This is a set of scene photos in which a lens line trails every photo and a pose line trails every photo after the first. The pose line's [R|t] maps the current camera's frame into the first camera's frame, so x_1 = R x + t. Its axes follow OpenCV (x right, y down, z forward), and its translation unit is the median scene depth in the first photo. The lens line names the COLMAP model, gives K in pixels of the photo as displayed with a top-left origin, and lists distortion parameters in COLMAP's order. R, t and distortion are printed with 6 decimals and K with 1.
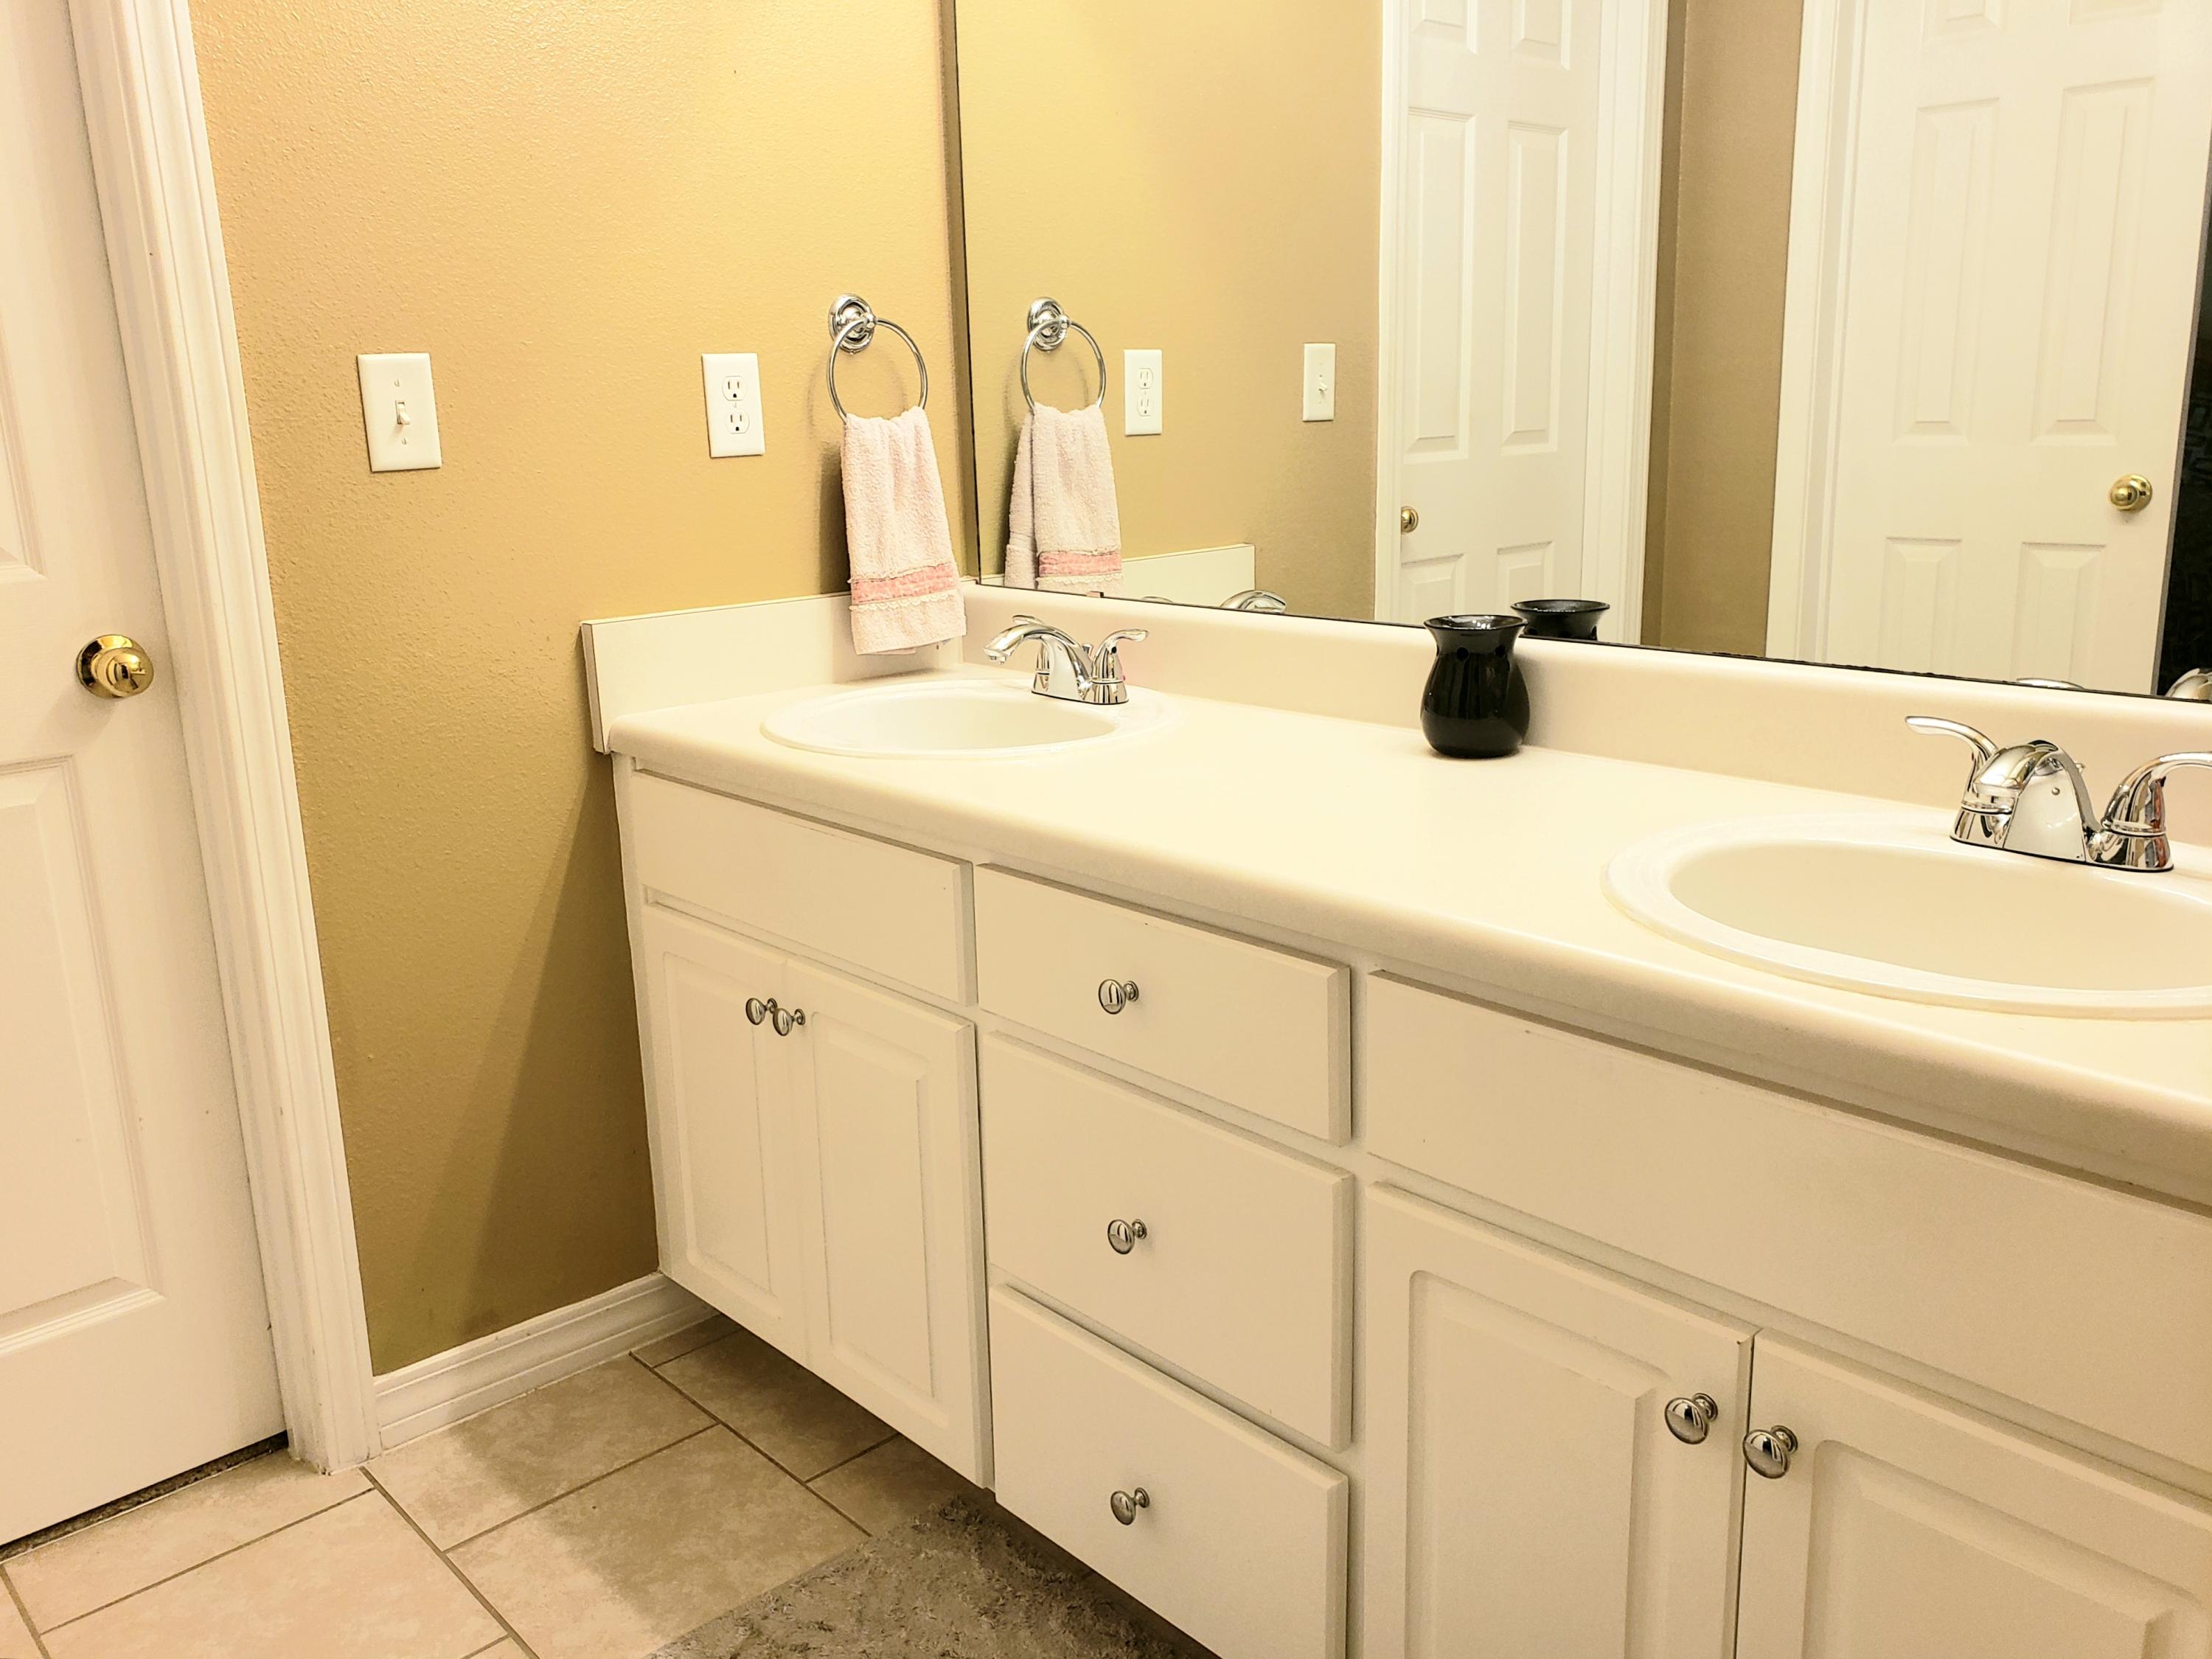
lens RADIAL K [[1751.5, 0, 1101.9], [0, 1751.5, 811.9], [0, 0, 1]] dist [0.032800, -0.014116]
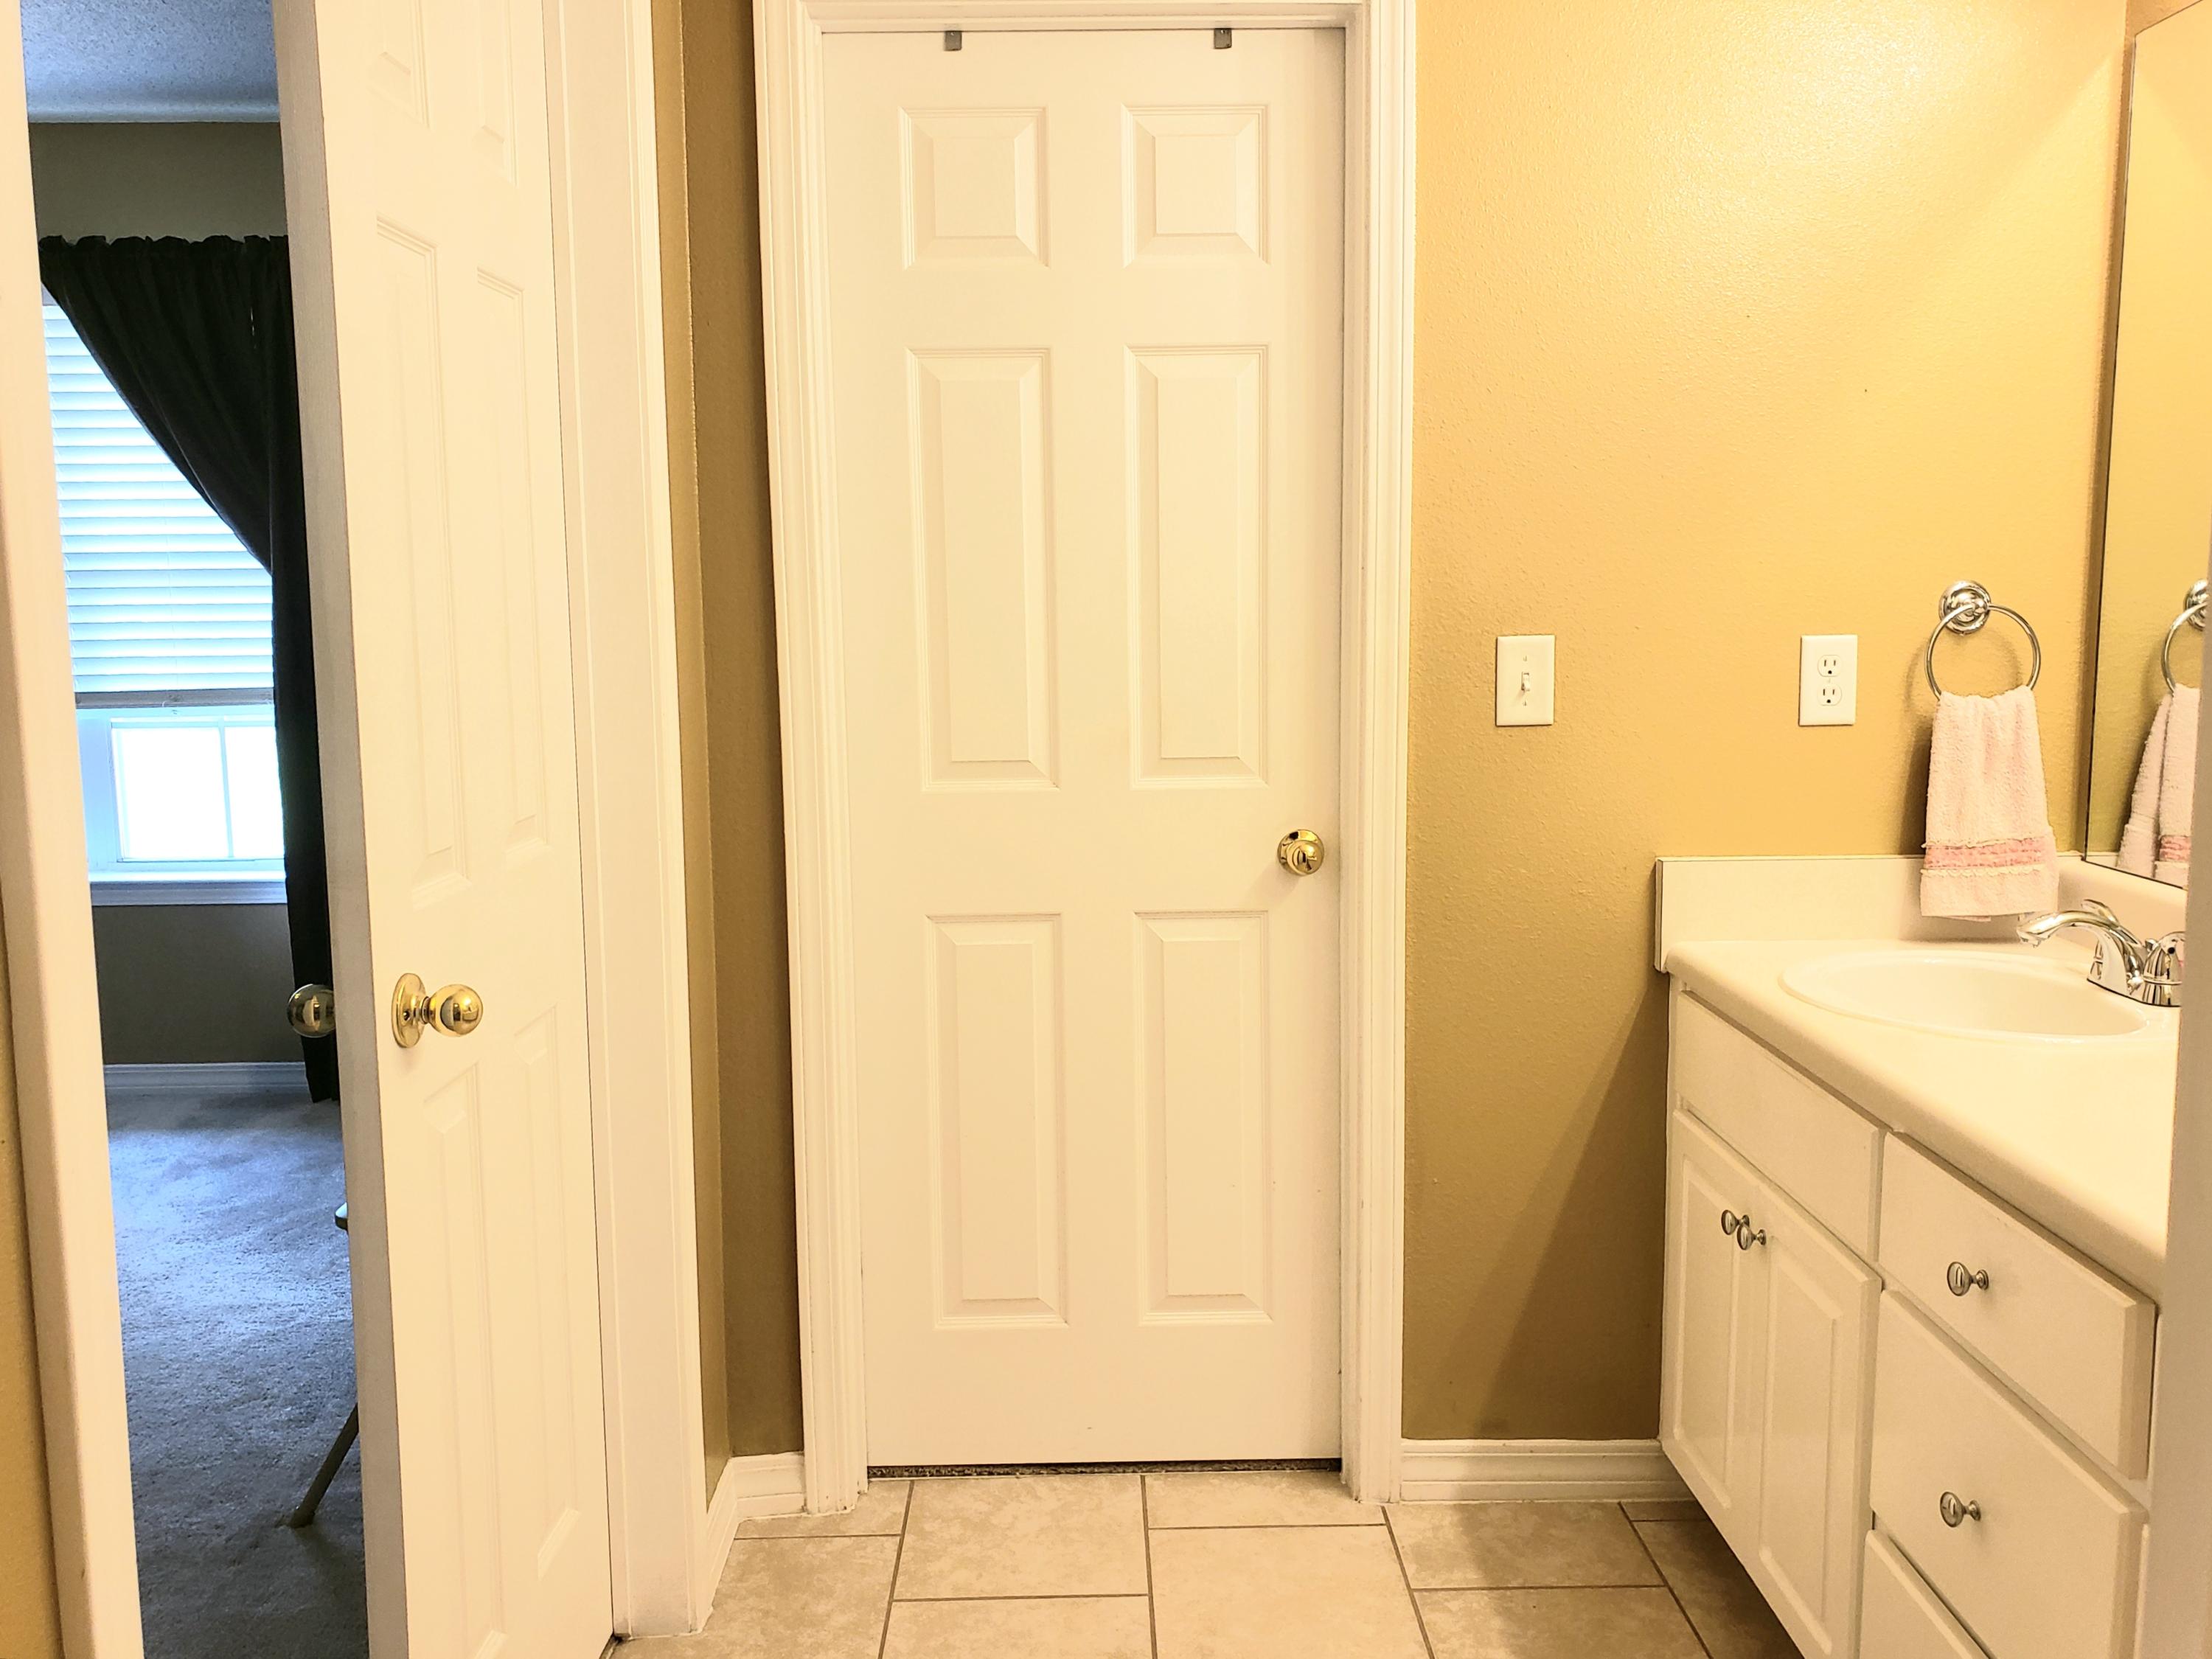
lens RADIAL K [[1759.7, 0, 1098.6], [0, 1759.7, 829.8], [0, 0, 1]] dist [0.002395, -0.063859]
pose [[0.745174, 0.112793, -0.657262, 0.186541], [-0.171250, 0.984907, -0.025136, -0.031326], [0.644507, 0.131287, 0.753243, -0.118489]]
